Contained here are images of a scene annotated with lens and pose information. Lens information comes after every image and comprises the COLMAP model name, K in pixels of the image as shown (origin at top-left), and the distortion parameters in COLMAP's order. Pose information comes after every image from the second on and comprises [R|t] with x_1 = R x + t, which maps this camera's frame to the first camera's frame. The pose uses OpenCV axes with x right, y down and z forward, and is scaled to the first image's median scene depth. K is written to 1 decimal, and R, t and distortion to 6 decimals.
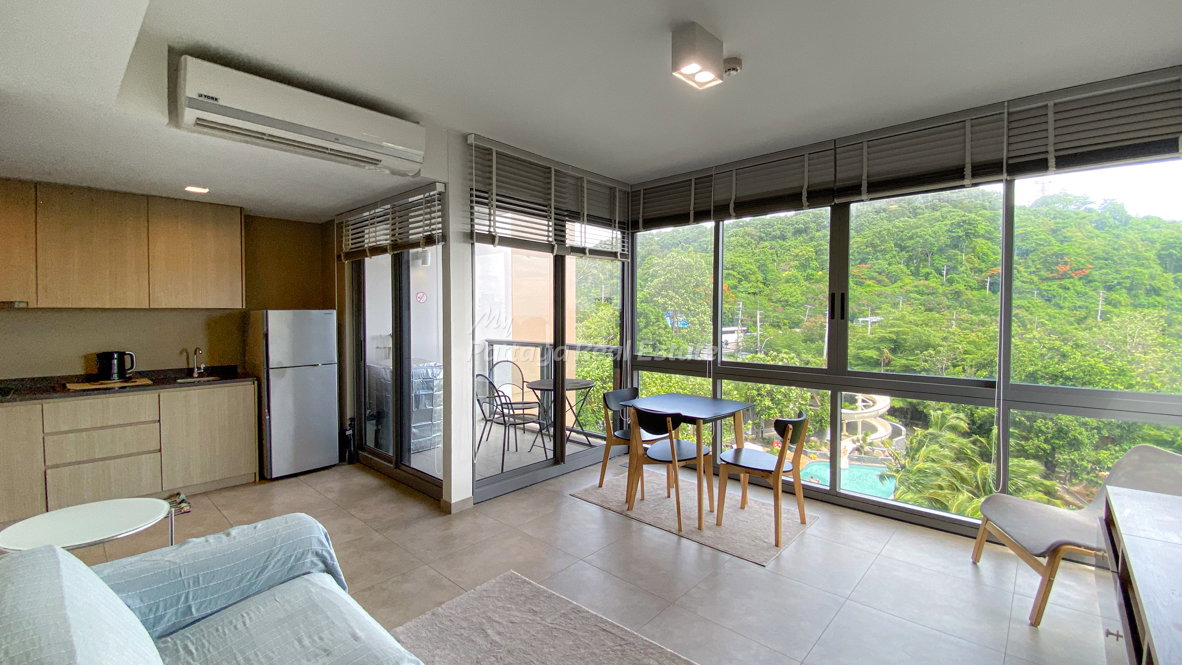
lens RADIAL K [[482.8, 0, 608.9], [0, 482.8, 324.0], [0, 0, 1]] dist [0.024429, -0.015643]
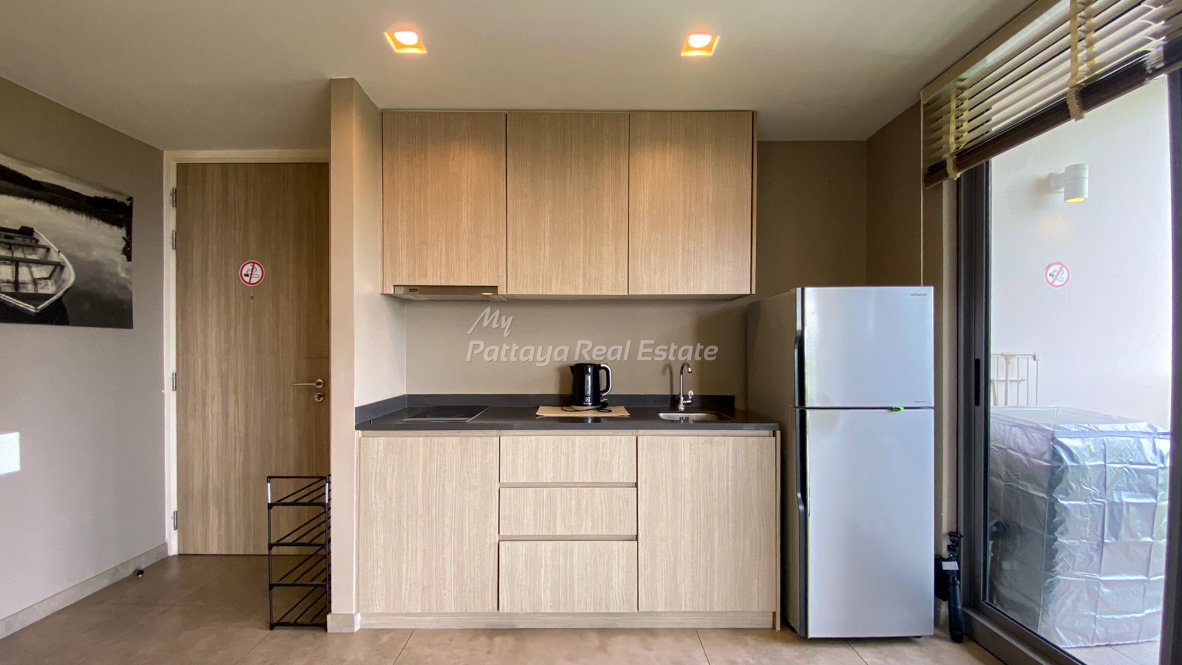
lens RADIAL K [[488.3, 0, 589.9], [0, 488.3, 352.5], [0, 0, 1]] dist [-0.013753, -0.000261]
pose [[0.665450, 0.003407, -0.746434, -0.502243], [-0.019518, 0.999727, -0.012837, 0.049153], [0.746187, 0.023111, 0.665335, 0.542077]]
